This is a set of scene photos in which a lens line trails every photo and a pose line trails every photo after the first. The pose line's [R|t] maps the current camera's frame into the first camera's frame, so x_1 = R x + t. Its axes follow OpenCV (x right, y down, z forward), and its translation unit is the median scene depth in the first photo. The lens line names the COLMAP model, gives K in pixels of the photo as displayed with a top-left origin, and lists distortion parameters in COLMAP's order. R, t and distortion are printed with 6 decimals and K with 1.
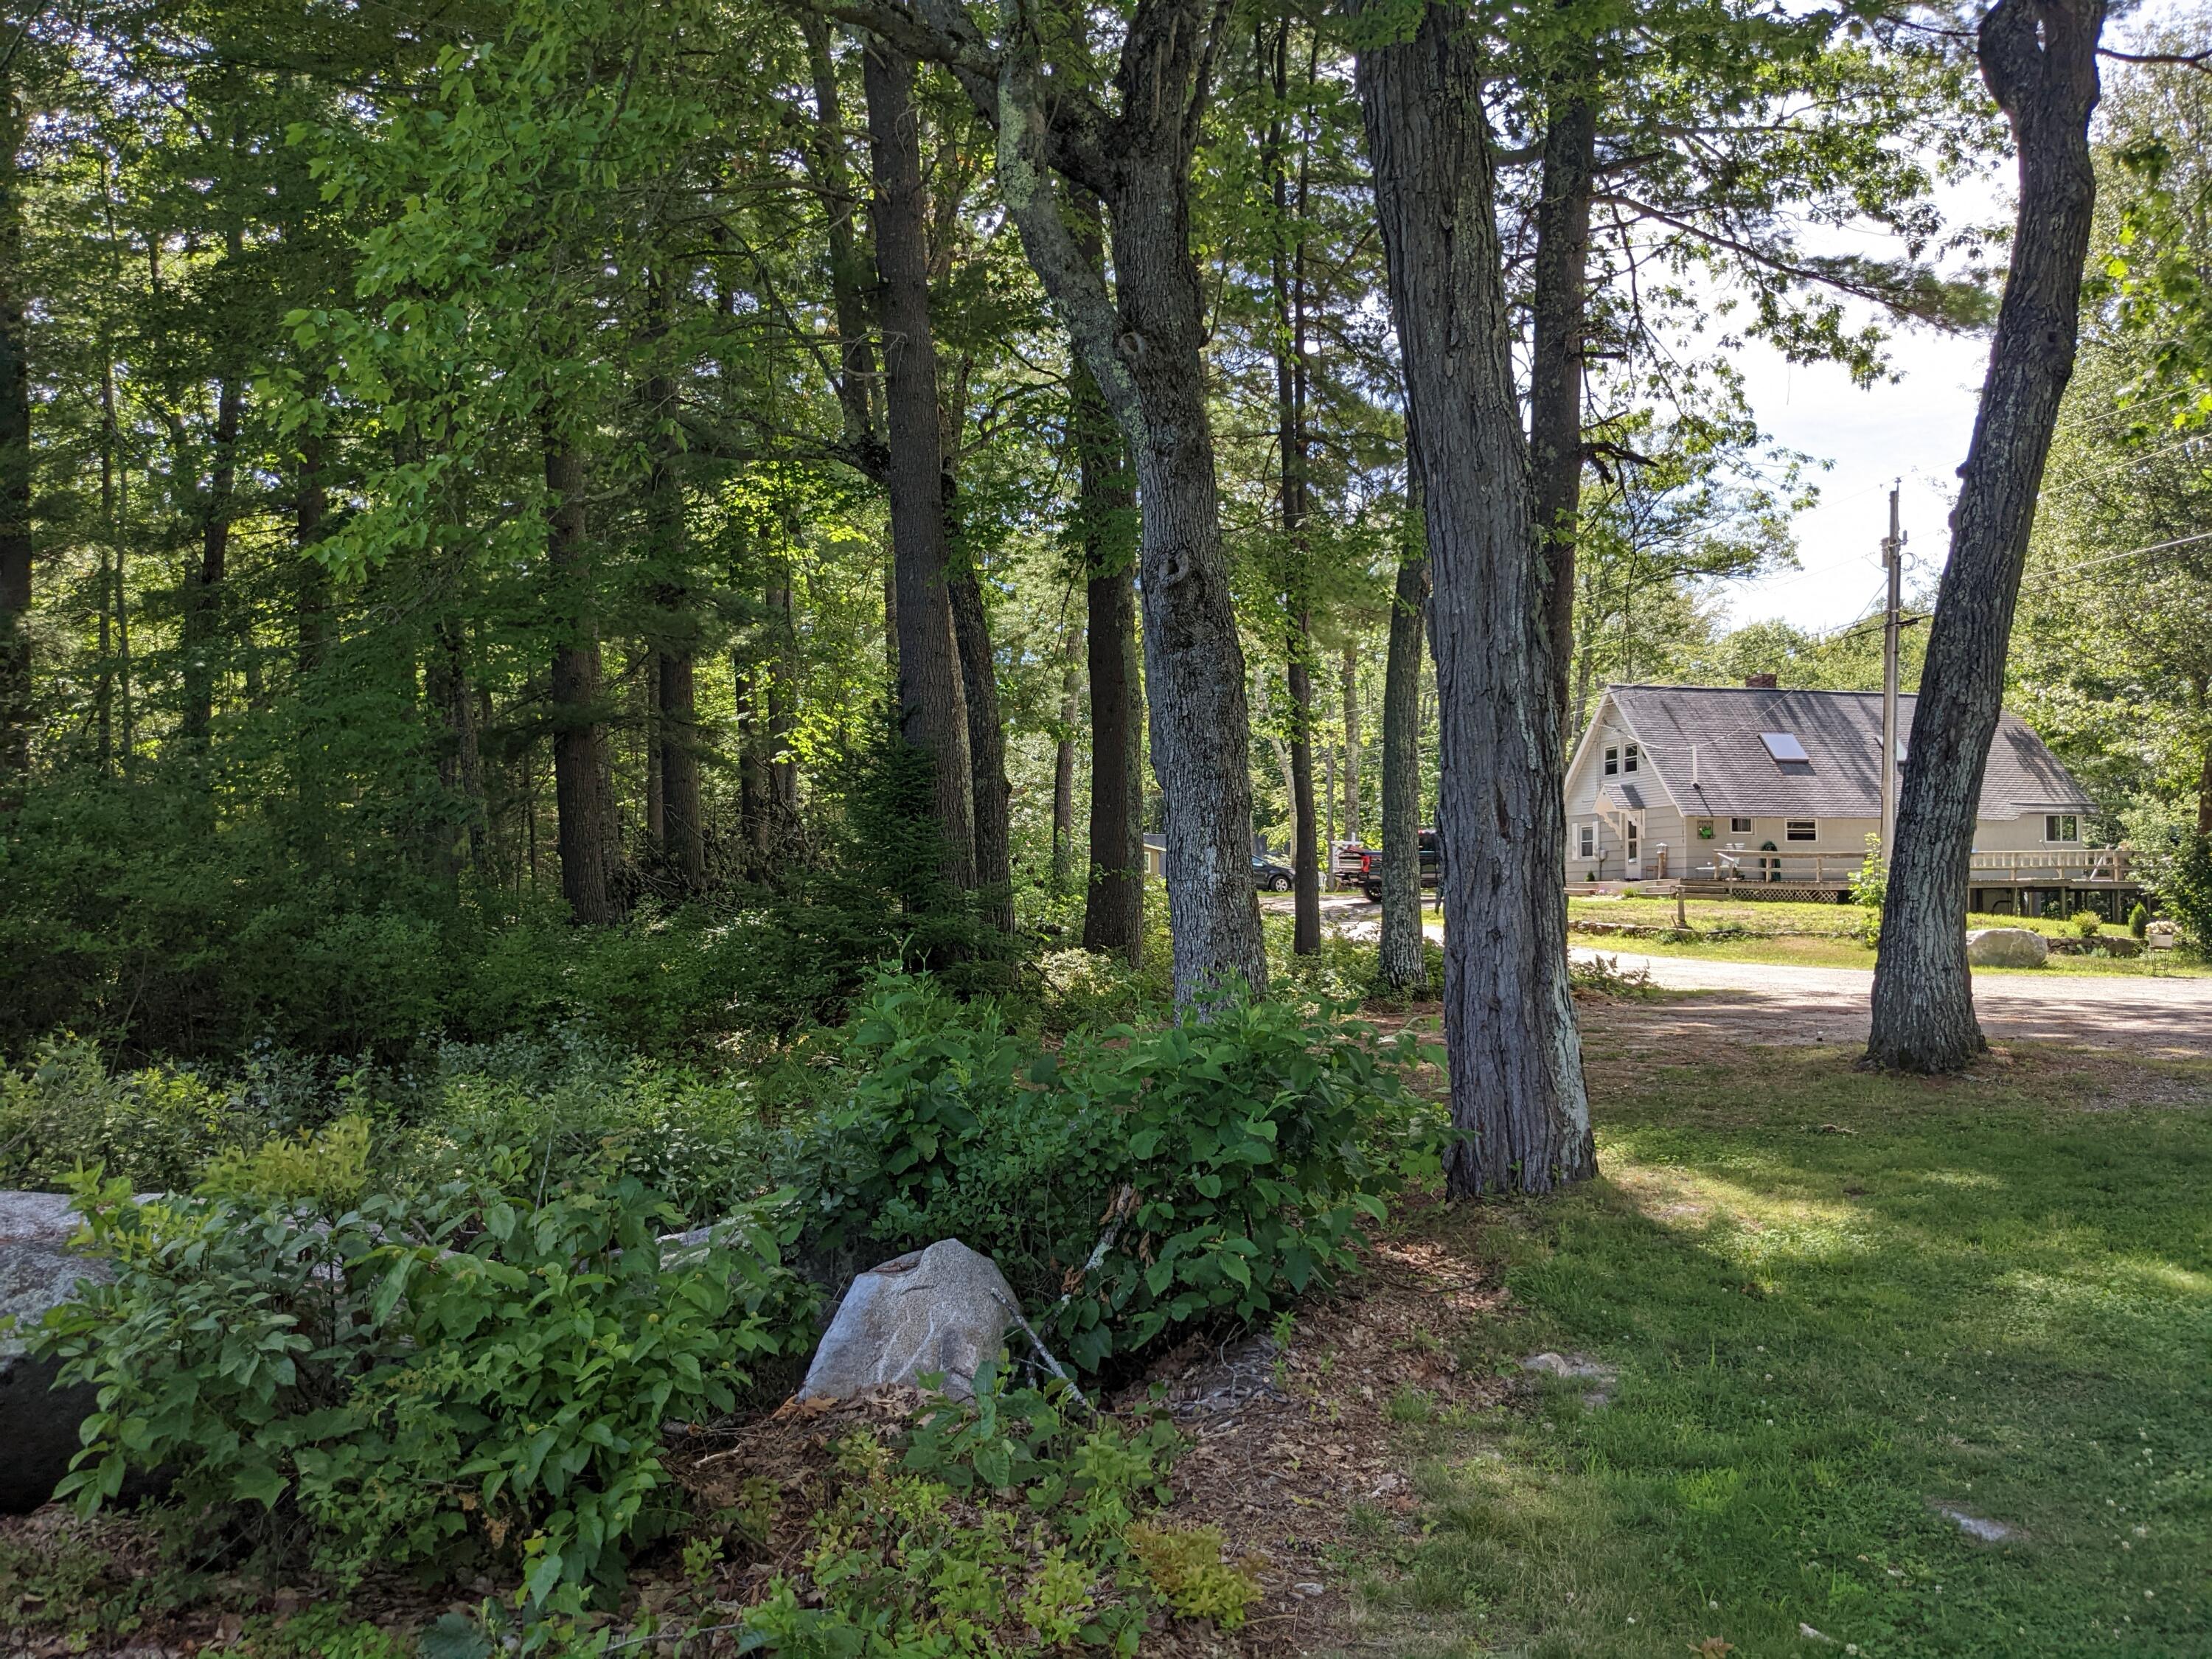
lens RADIAL K [[1688.8, 0, 1098.7], [0, 1688.8, 870.1], [0, 0, 1]] dist [0.004564, -0.001219]
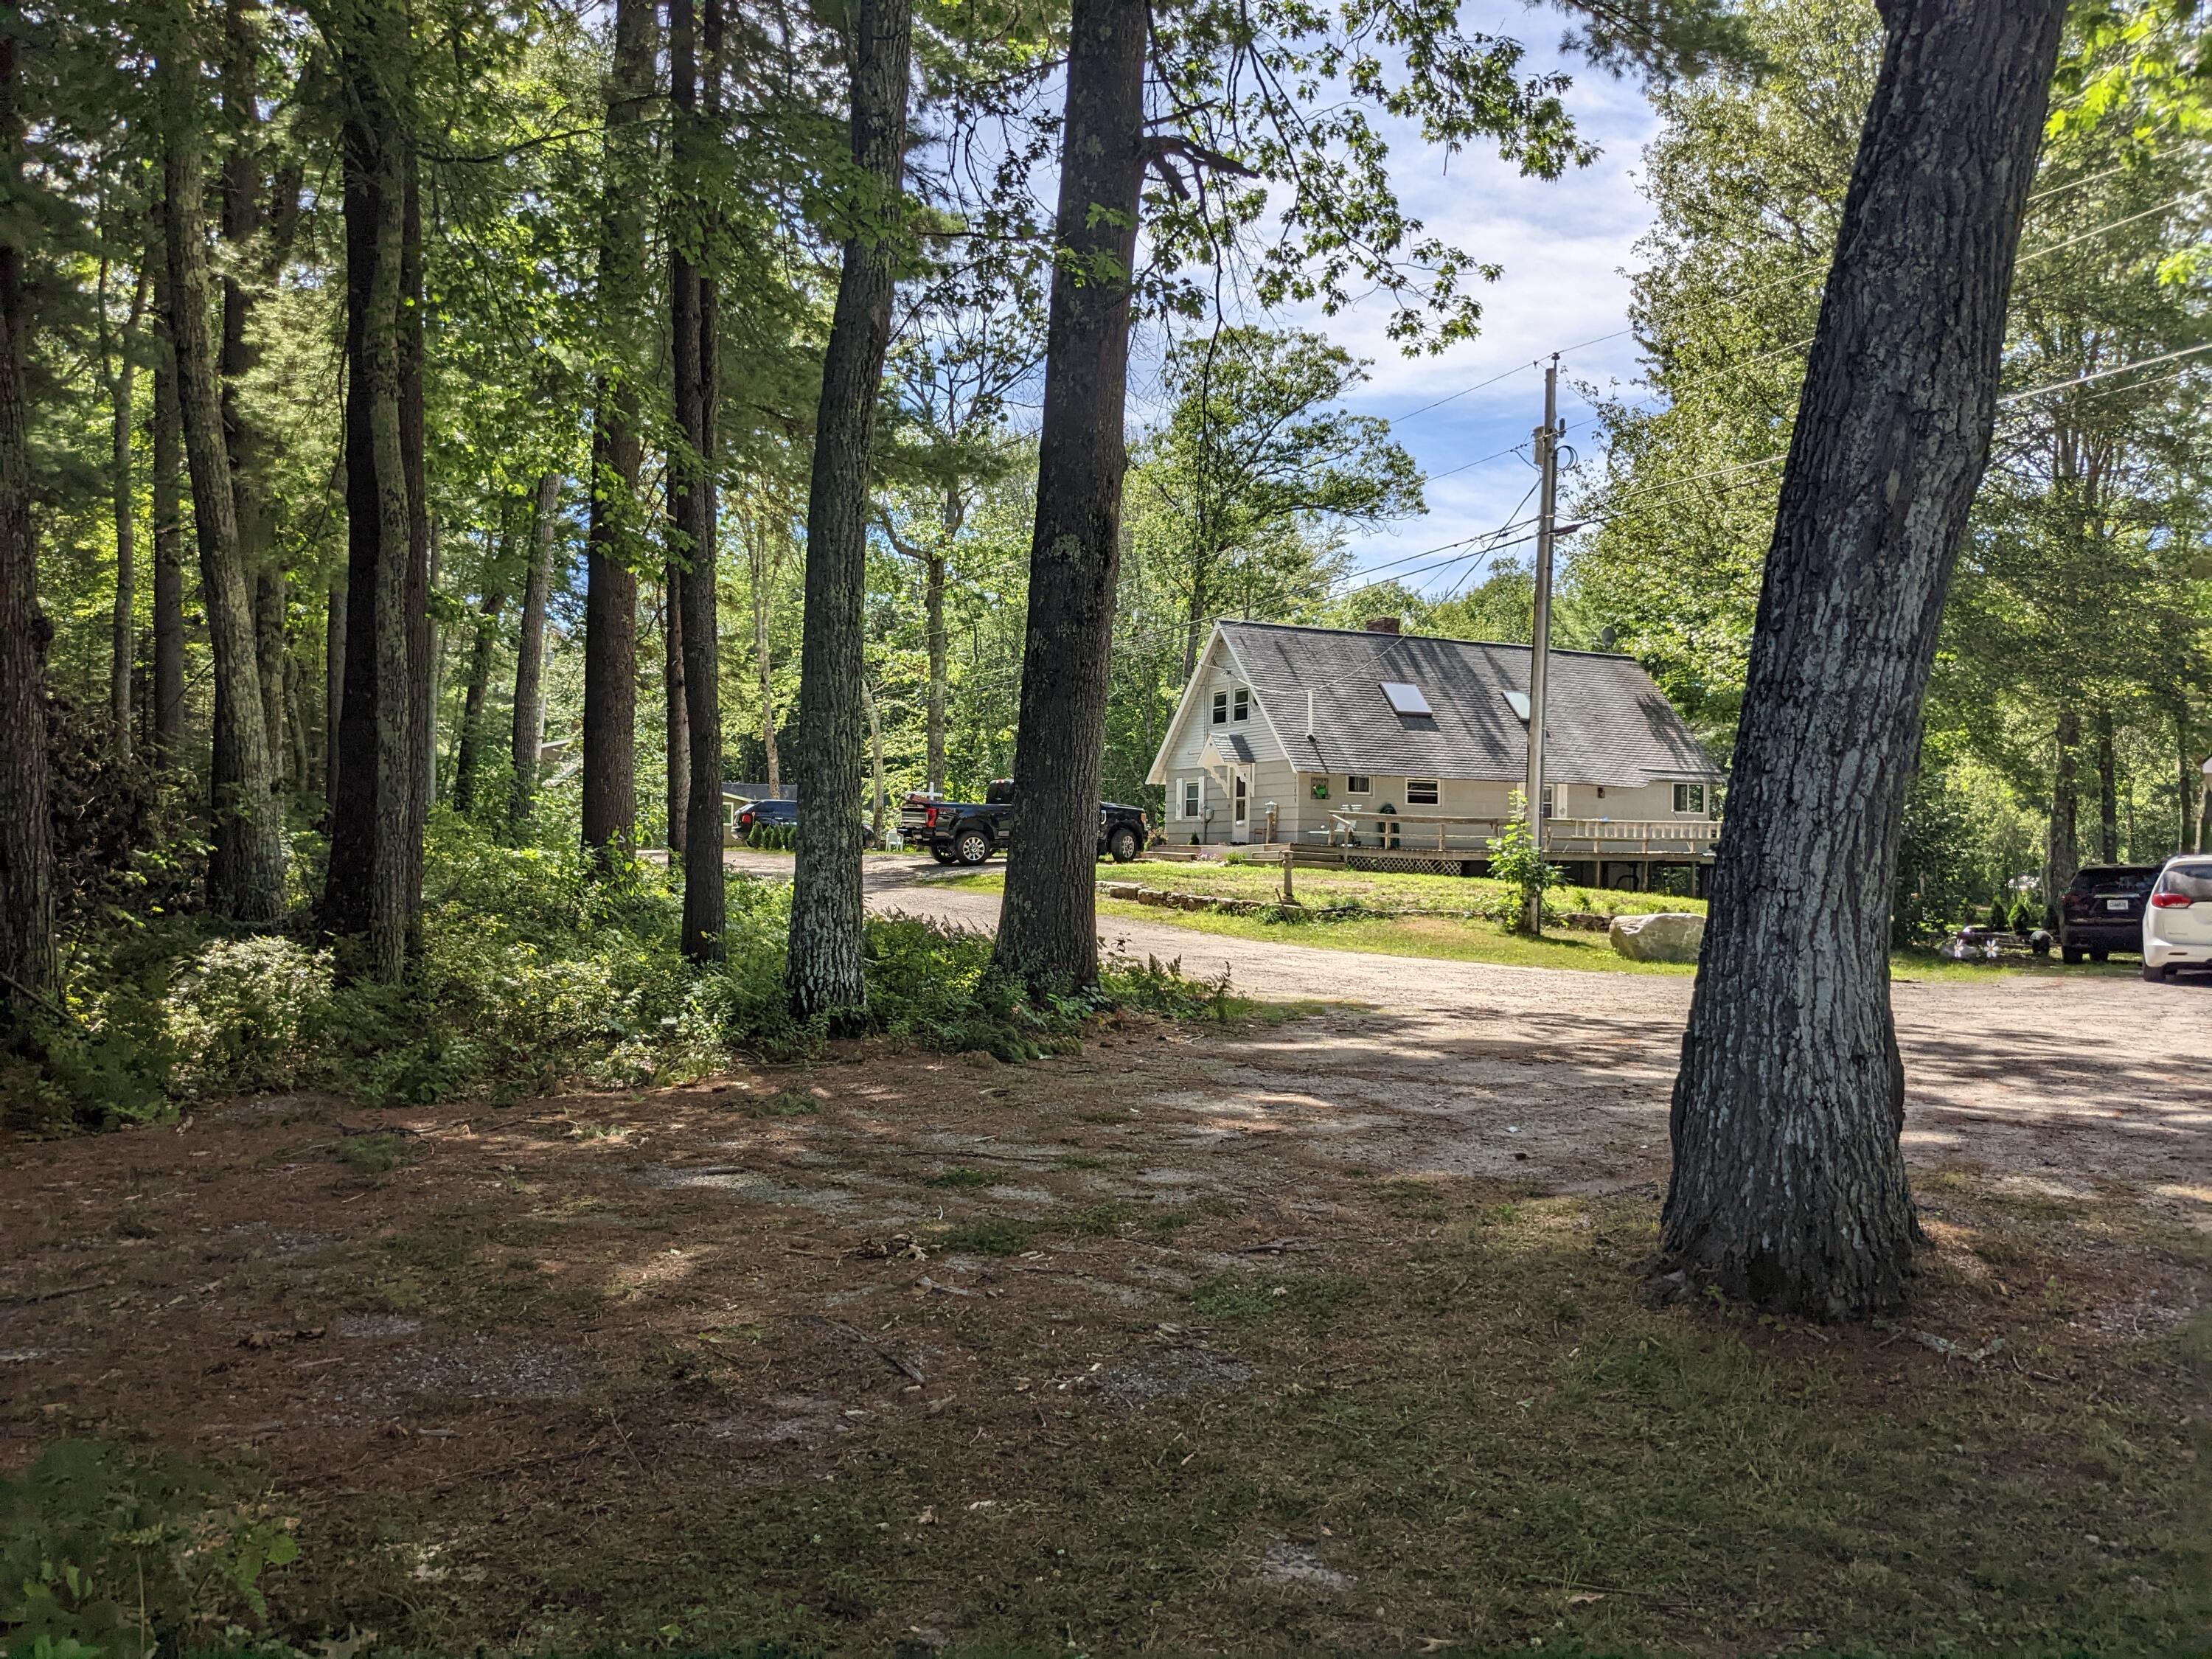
lens RADIAL K [[1736.8, 0, 1106.0], [0, 1736.8, 829.5], [0, 0, 1]] dist [0.070472, -0.000212]
pose [[0.975099, 0.023852, 0.220484, 0.063724], [-0.024005, 0.999710, -0.001985, 0.002269], [-0.220468, -0.003357, 0.975389, 0.175369]]
